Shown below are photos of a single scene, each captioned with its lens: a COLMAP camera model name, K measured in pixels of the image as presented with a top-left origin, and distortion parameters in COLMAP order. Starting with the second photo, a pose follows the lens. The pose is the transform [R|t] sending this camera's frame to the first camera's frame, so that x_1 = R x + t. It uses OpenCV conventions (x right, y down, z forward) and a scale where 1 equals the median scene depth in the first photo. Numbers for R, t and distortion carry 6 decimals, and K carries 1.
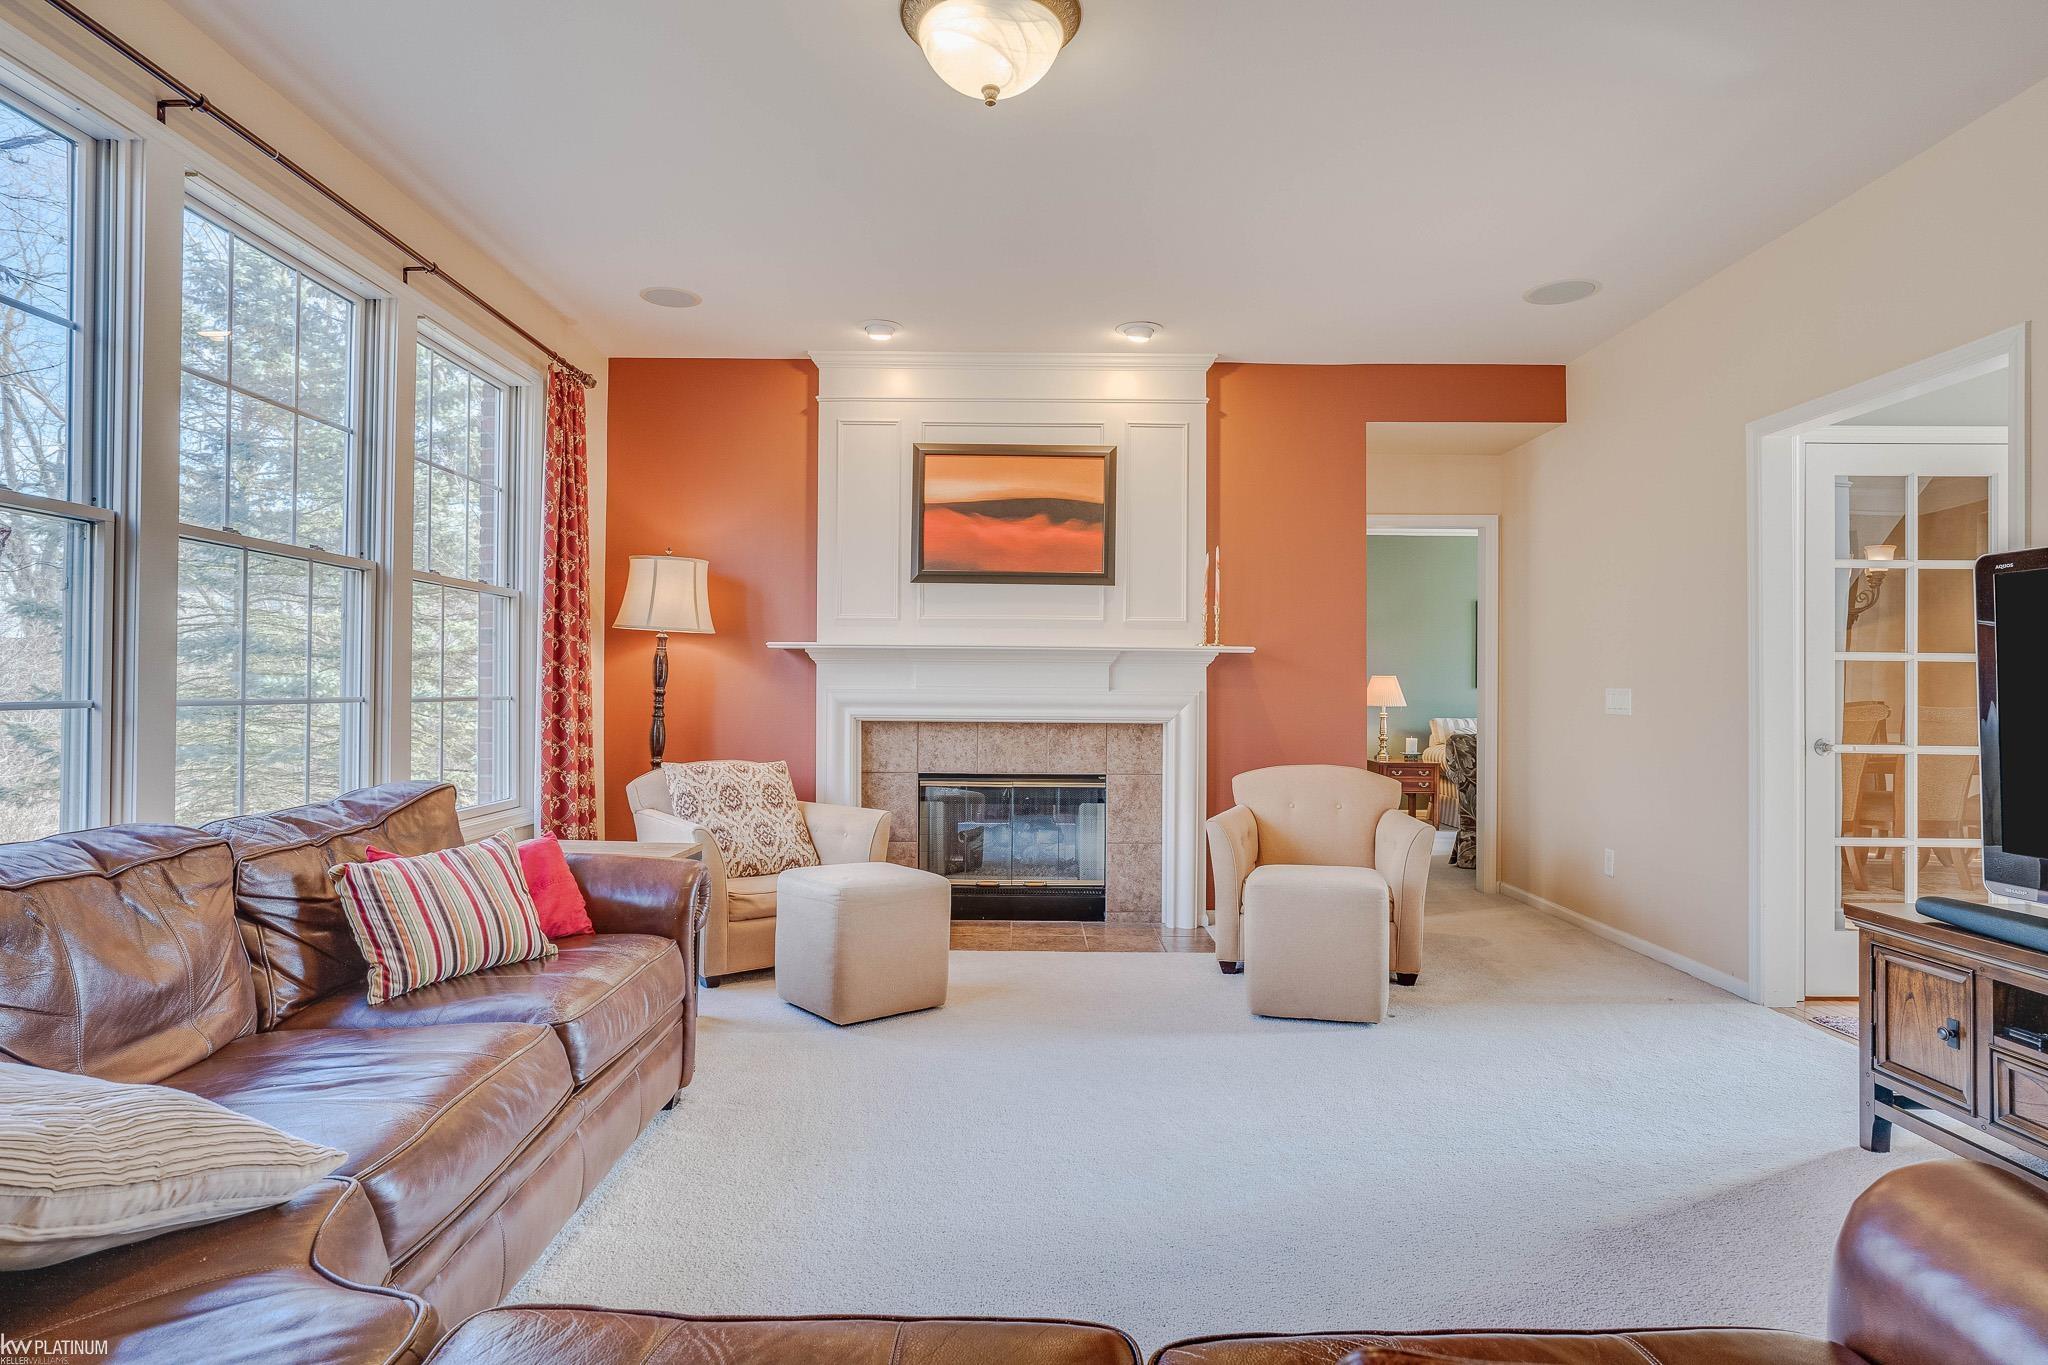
lens RADIAL K [[1124.5, 0, 1033.4], [0, 1124.5, 676.6], [0, 0, 1]] dist [-0.004901, 0.004118]
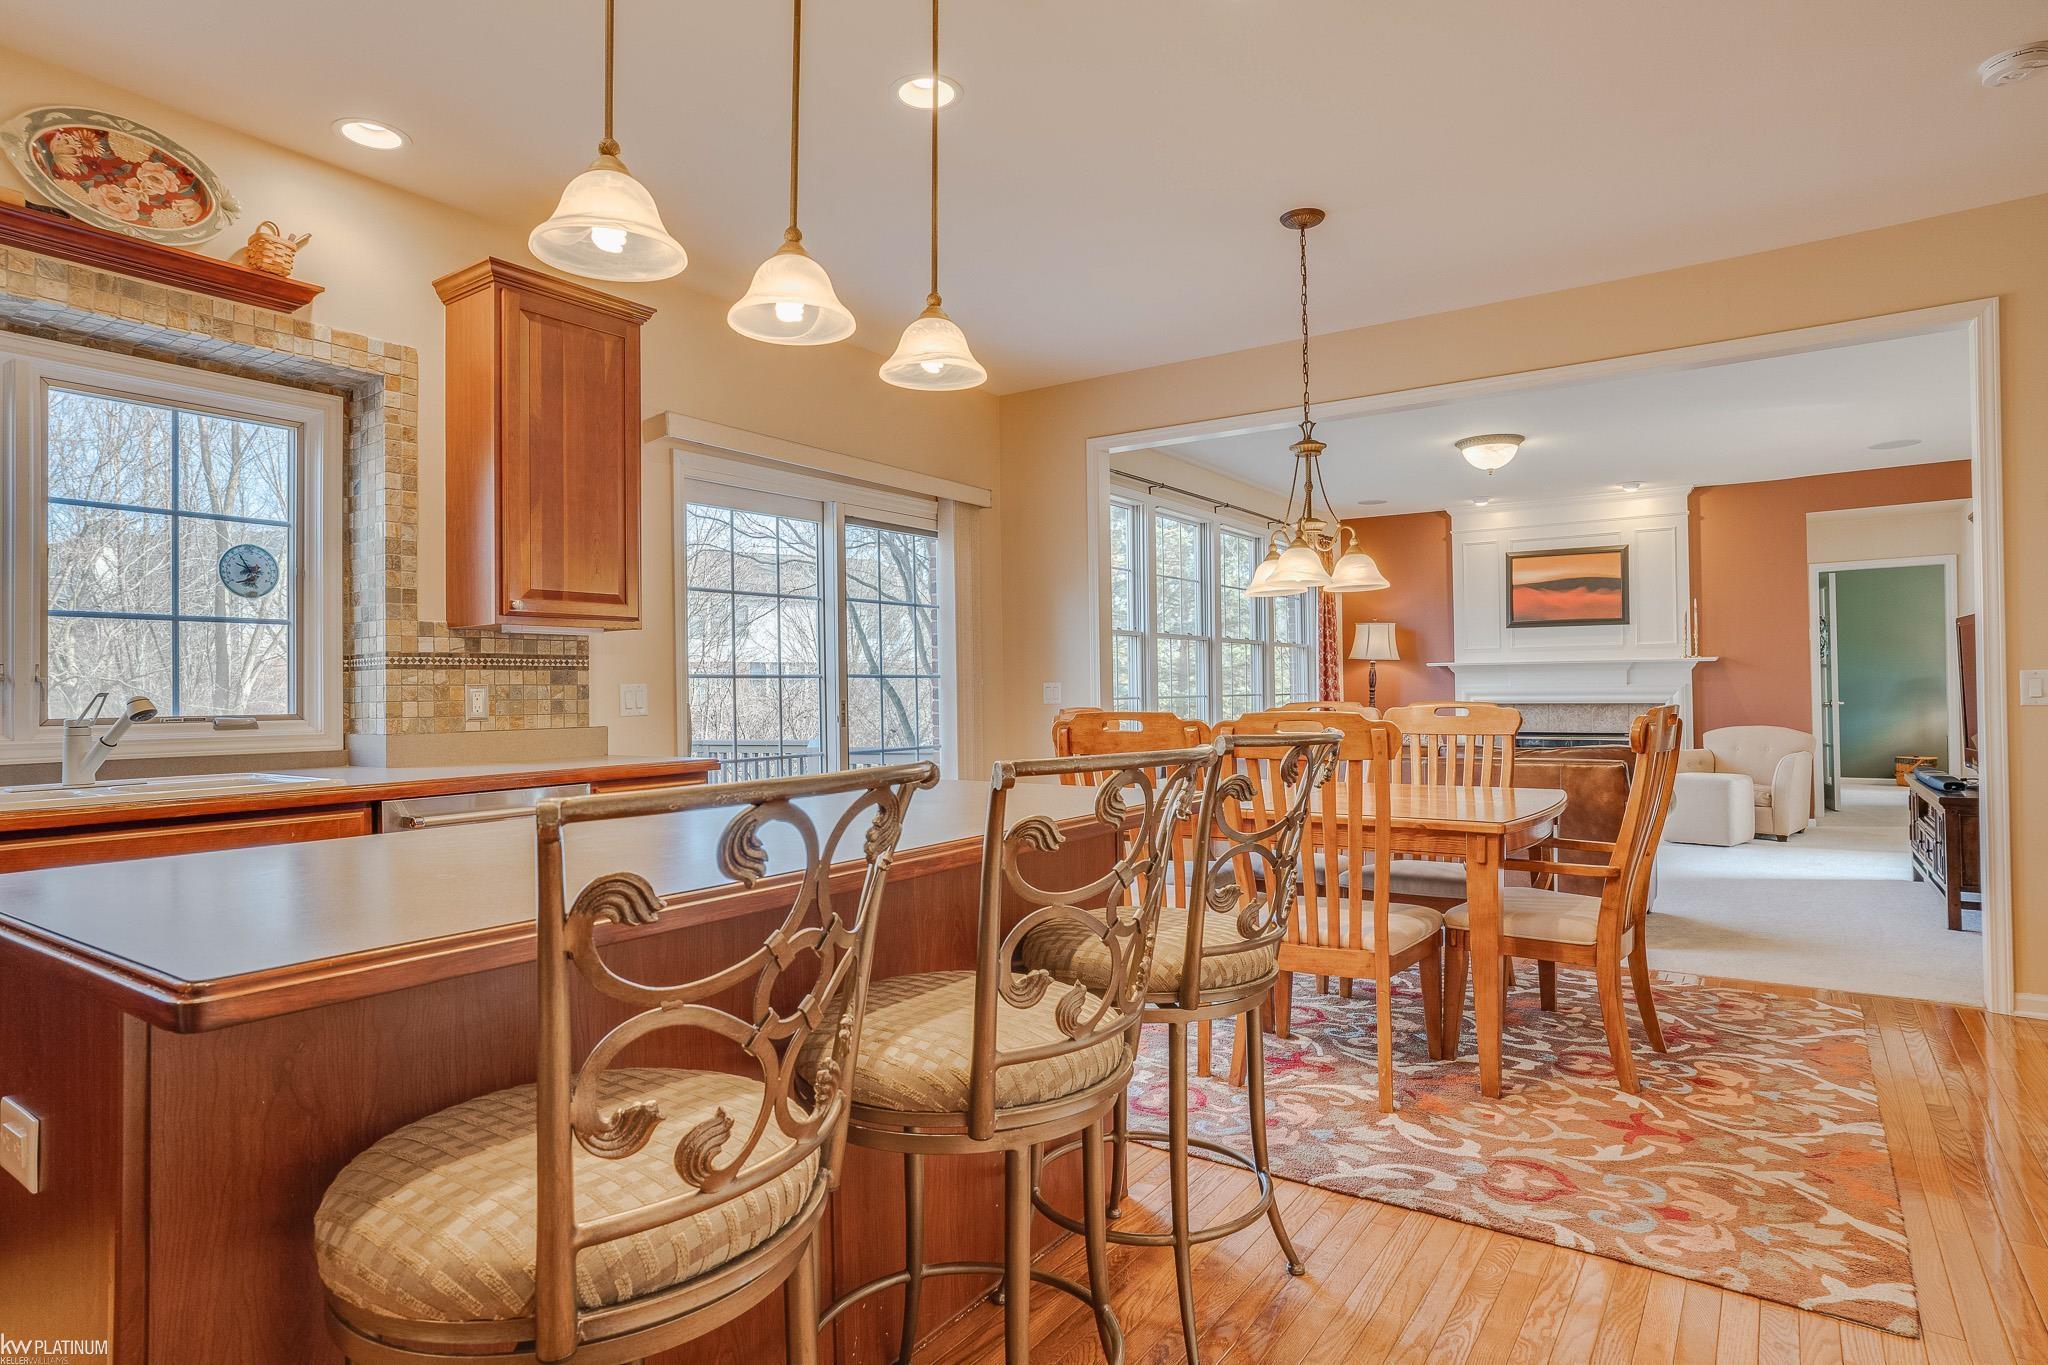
lens RADIAL K [[1124.5, 0, 1032.9], [0, 1124.5, 673.6], [0, 0, 1]] dist [-0.004901, 0.004118]
pose [[0.826909, -0.026872, -0.561693, 0.283577], [0.025373, 0.999623, -0.010470, -0.010083], [0.561763, -0.005594, 0.827279, -0.964640]]
